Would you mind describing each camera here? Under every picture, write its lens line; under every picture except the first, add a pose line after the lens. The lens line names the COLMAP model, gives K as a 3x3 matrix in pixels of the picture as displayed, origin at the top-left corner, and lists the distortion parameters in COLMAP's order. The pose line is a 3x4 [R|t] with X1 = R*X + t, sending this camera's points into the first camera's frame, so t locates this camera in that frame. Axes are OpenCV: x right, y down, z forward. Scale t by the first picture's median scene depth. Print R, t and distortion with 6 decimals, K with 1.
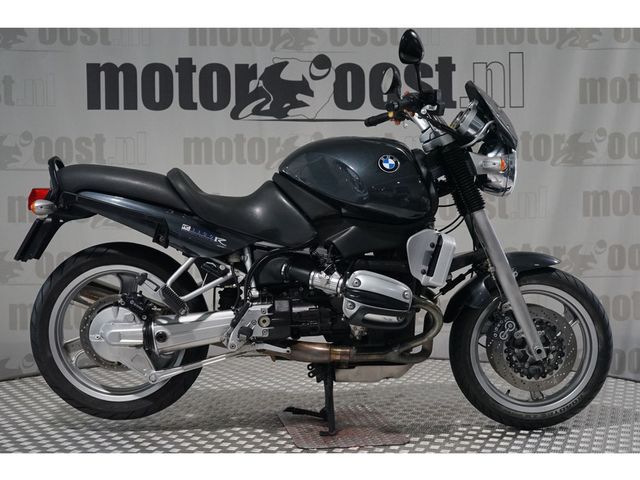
lens RADIAL K [[1143.7, 0, 320.0], [0, 1143.7, 240.0], [0, 0, 1]] dist [-0.137561, -0.087095]
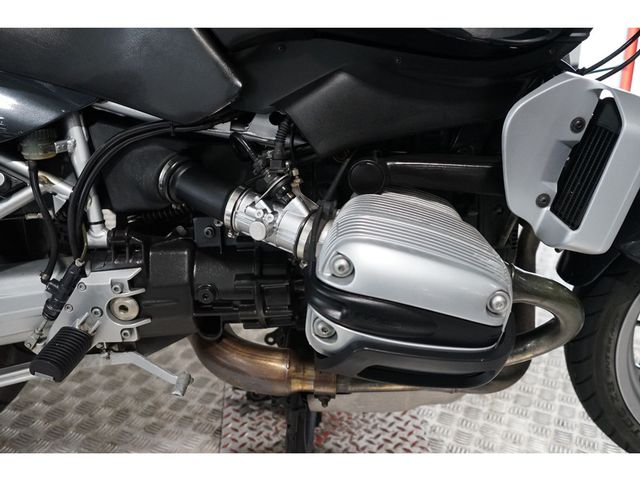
lens RADIAL K [[715.5, 0, 320.0], [0, 715.5, 240.0], [0, 0, 1]] dist [-0.005884, 0.004898]
pose [[0.995522, 0.022312, -0.091862, 0.042395], [0.011598, 0.935581, 0.352923, -0.039070], [0.093819, -0.352408, 0.931132, 0.781988]]
